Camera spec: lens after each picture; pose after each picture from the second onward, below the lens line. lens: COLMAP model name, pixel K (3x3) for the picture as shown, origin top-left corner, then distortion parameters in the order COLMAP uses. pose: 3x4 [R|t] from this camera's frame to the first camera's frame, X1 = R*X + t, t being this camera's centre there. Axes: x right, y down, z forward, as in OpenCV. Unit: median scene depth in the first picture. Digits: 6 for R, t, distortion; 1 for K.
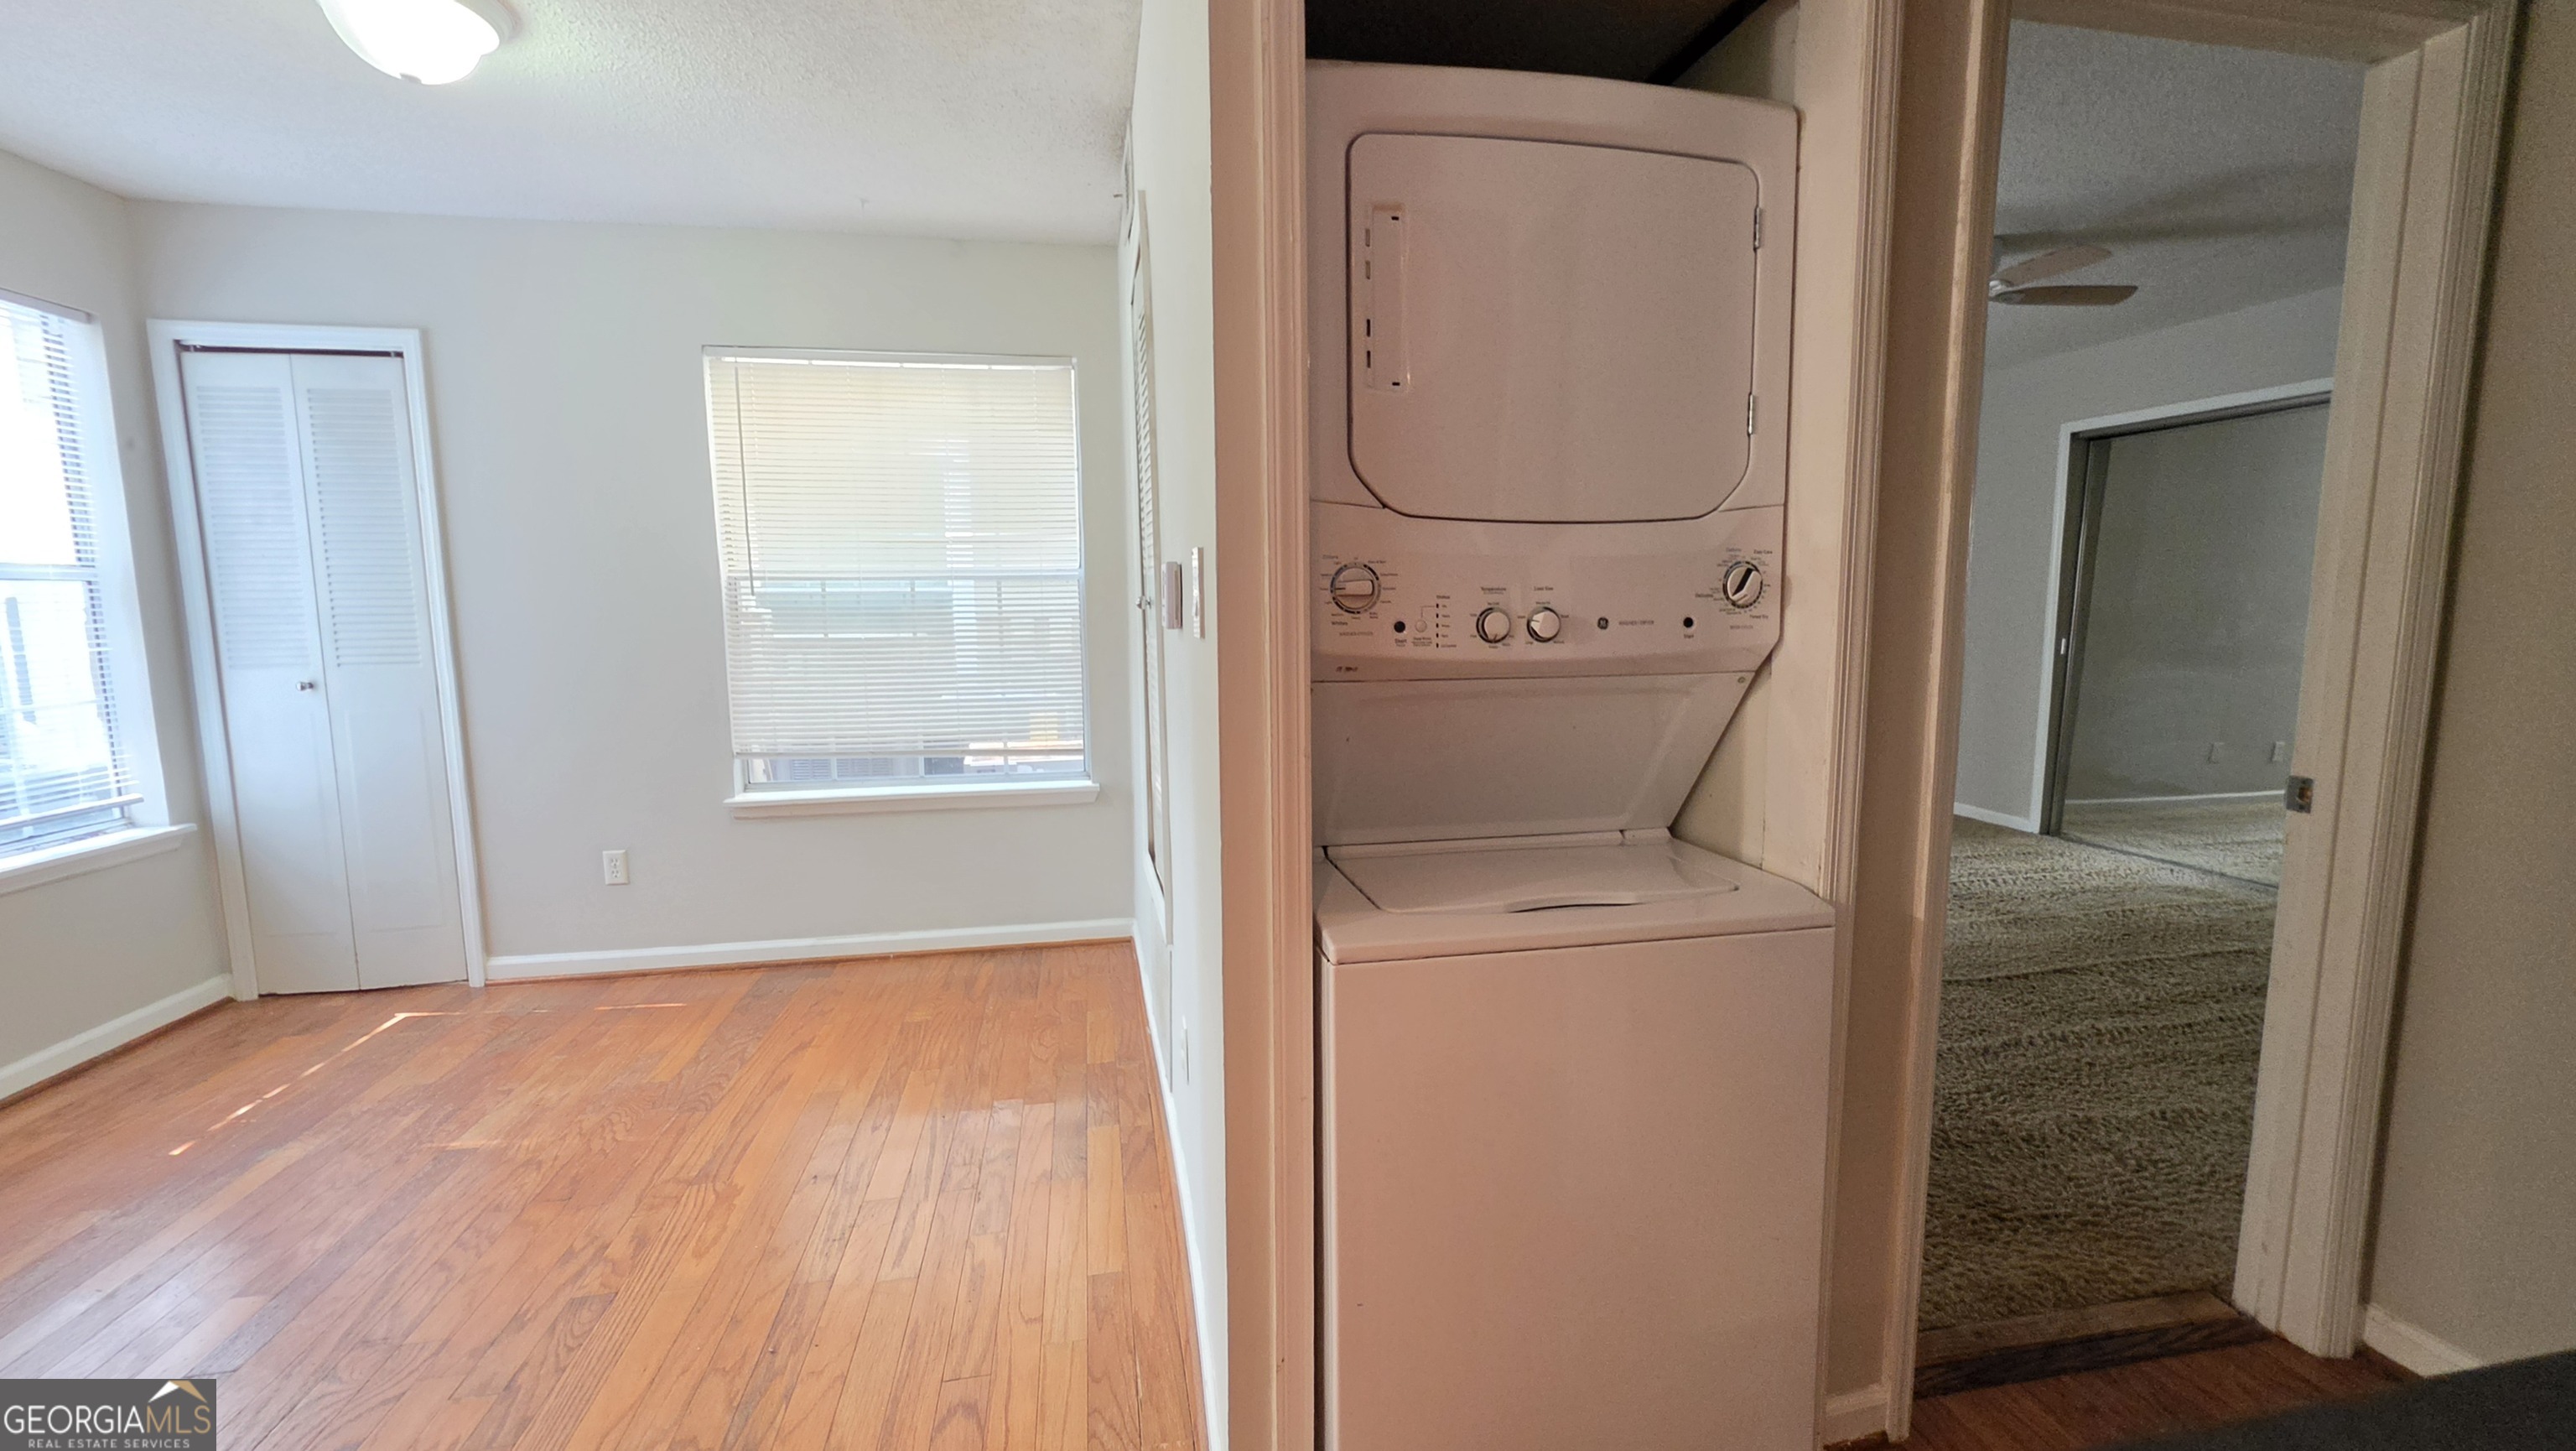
lens RADIAL K [[1031.6, 0, 1291.5], [0, 1031.6, 722.8], [0, 0, 1]] dist [-0.003100, 0.000049]
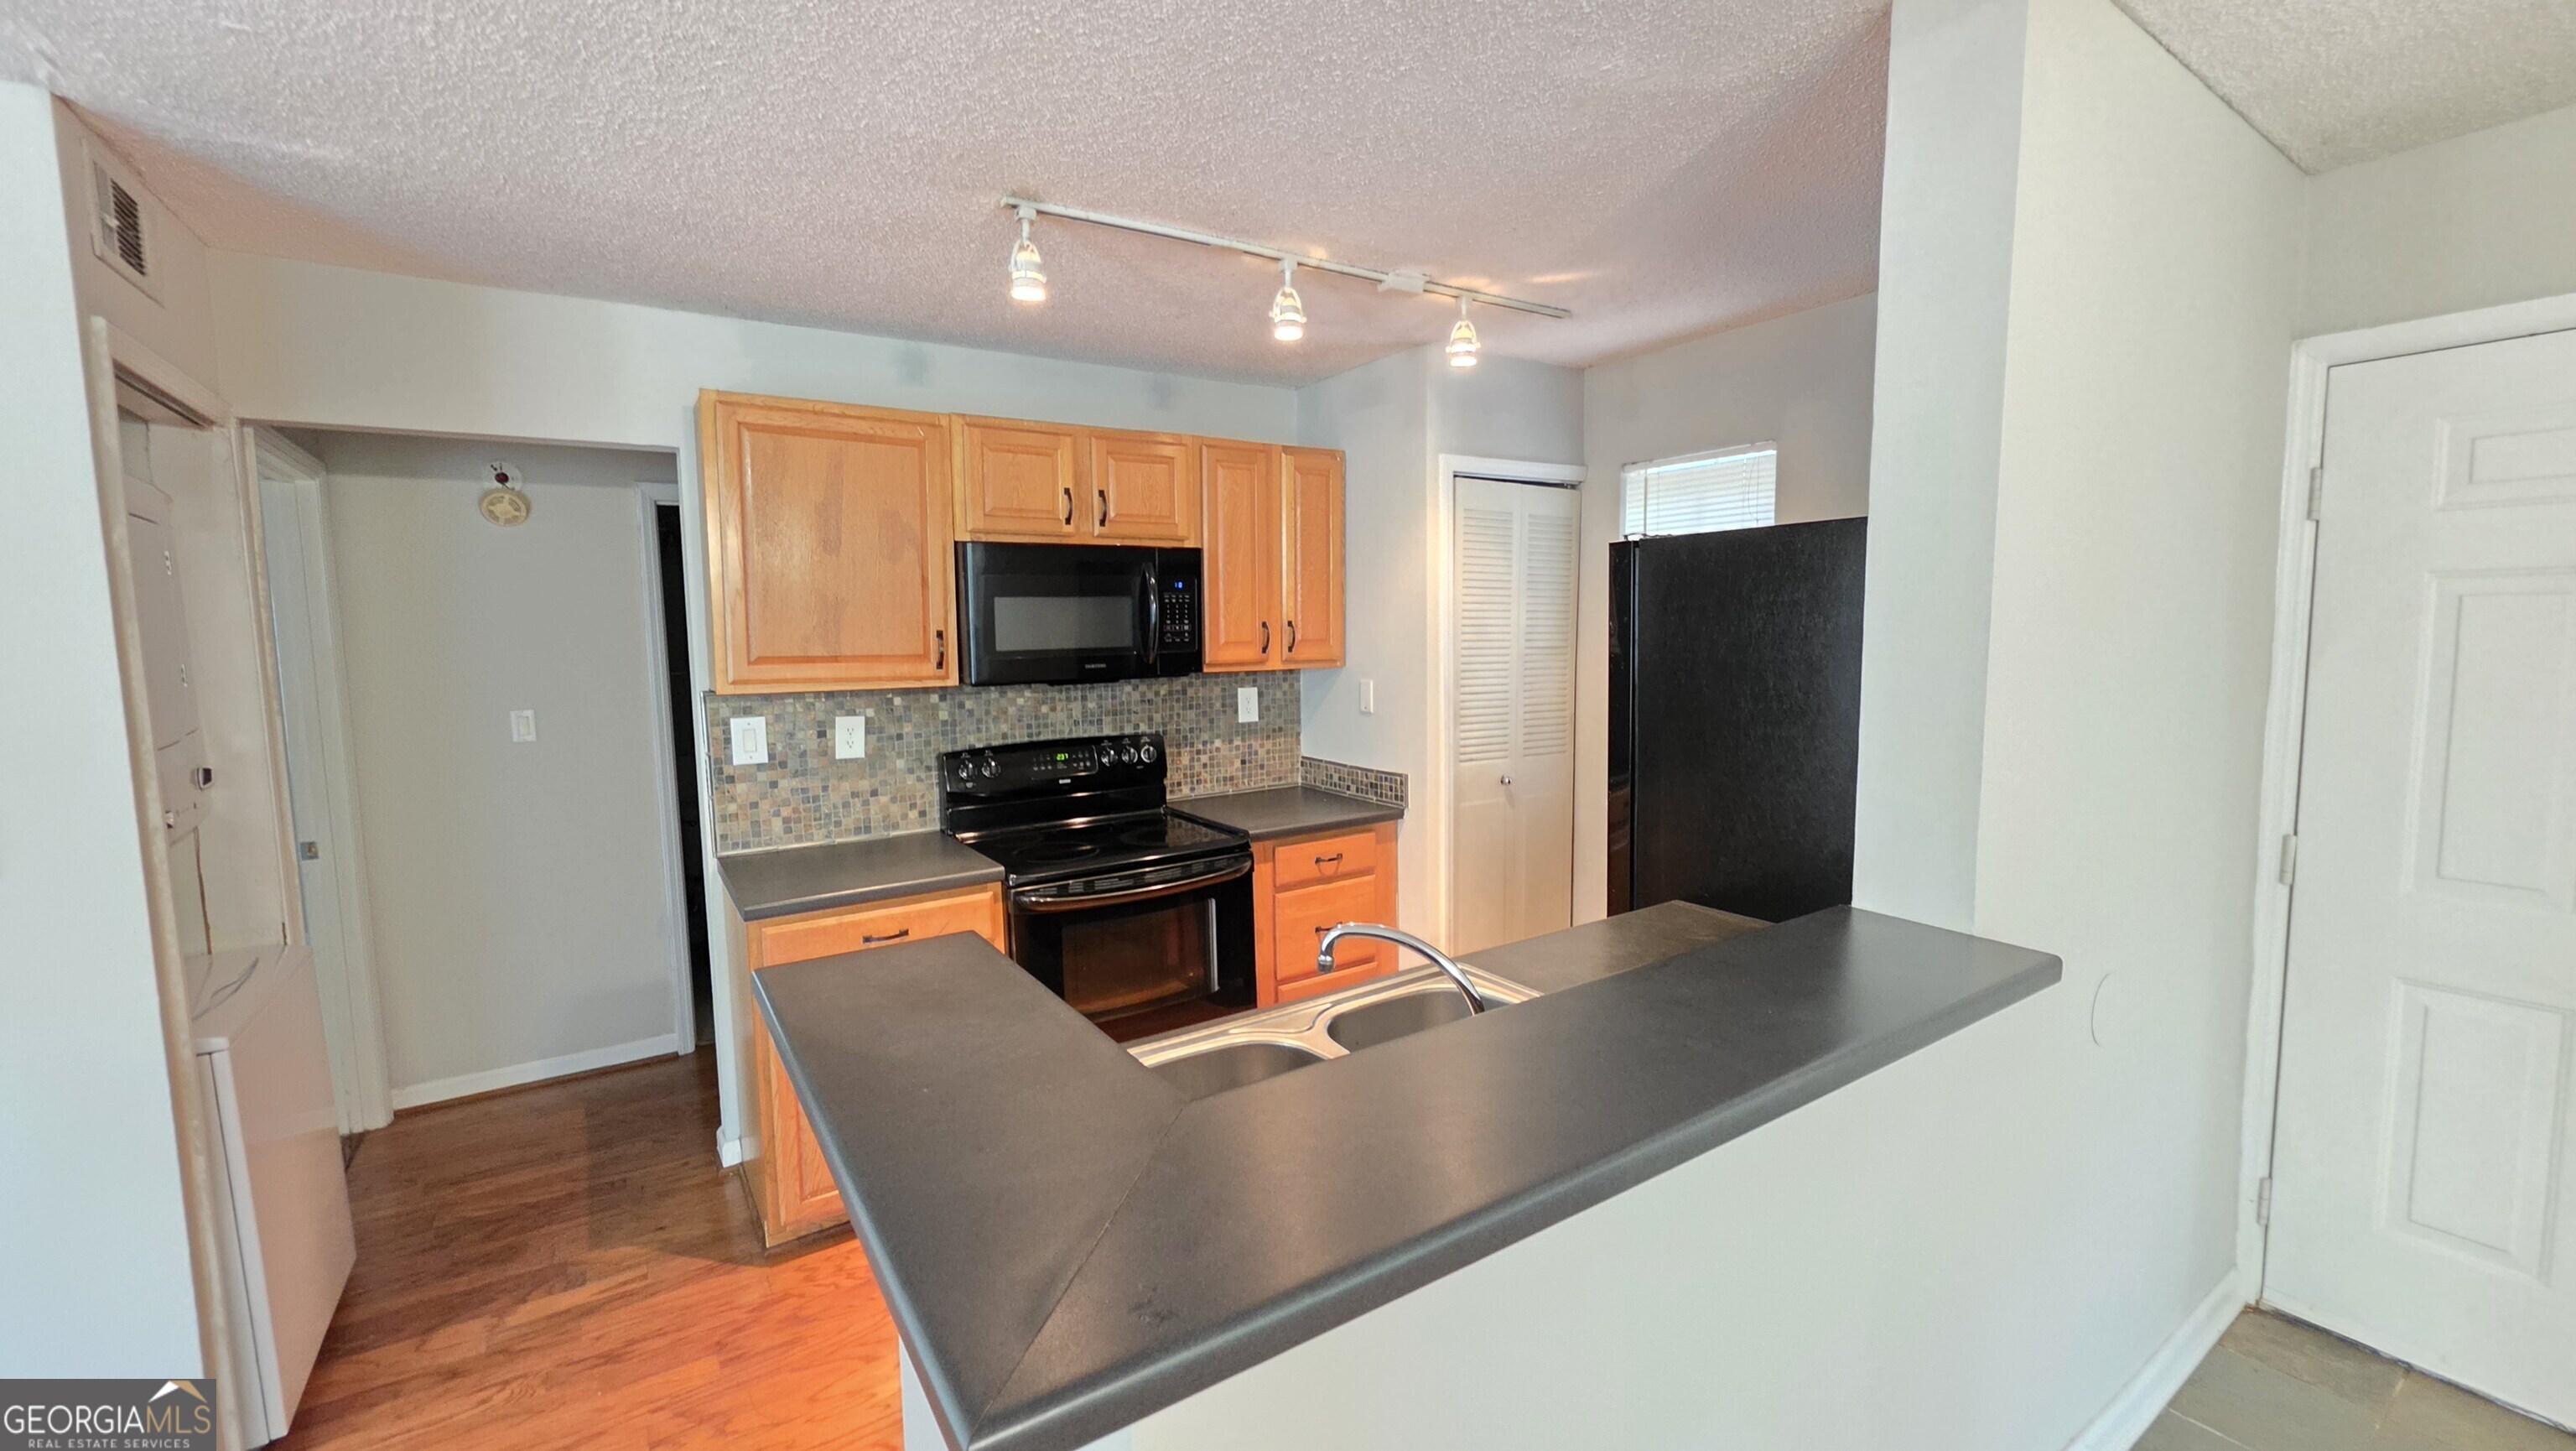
lens RADIAL K [[1031.6, 0, 1291.4], [0, 1031.6, 719.4], [0, 0, 1]] dist [-0.003100, 0.000049]
pose [[-0.385287, -0.072494, 0.919945, -0.827768], [0.130078, 0.982689, 0.131917, -0.105480], [-0.913583, 0.170490, -0.369187, 0.010418]]
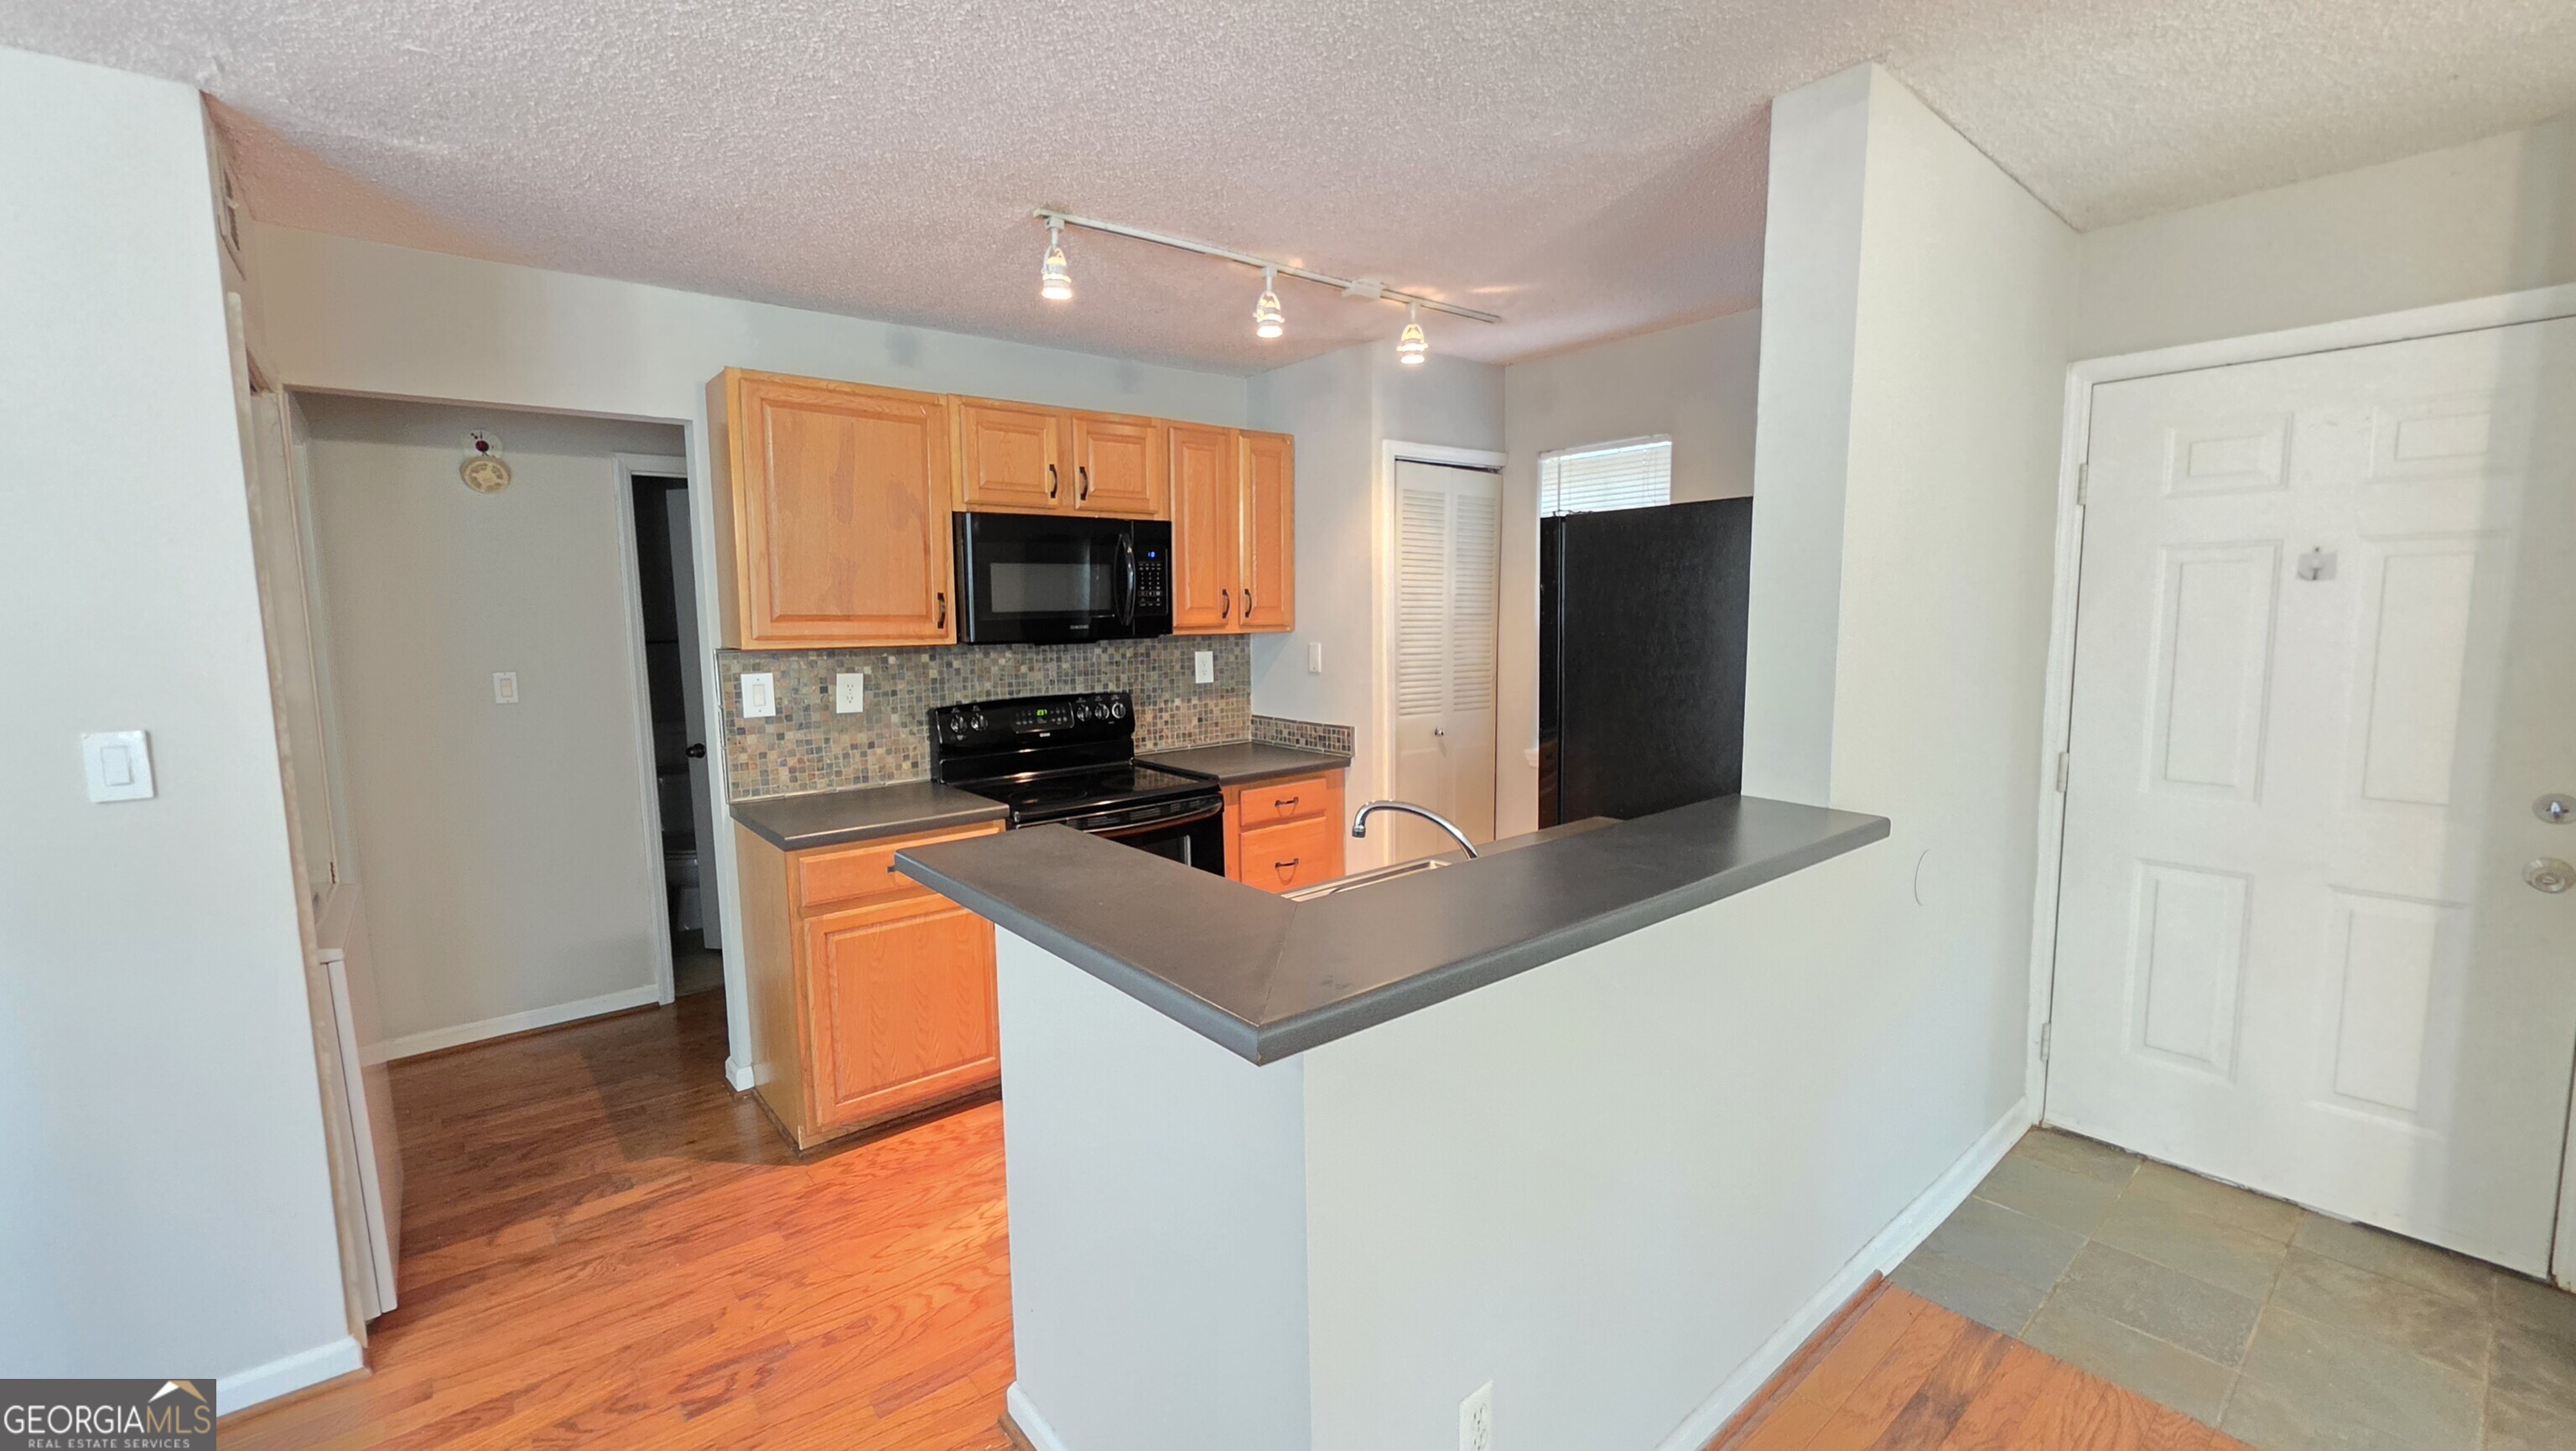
lens RADIAL K [[1031.6, 0, 1288.8], [0, 1031.6, 721.1], [0, 0, 1]] dist [-0.003100, 0.000049]
pose [[-0.476383, -0.083612, 0.875253, -0.917329], [0.122956, 0.979351, 0.160479, -0.099674], [-0.870598, 0.184067, -0.456265, 0.142776]]
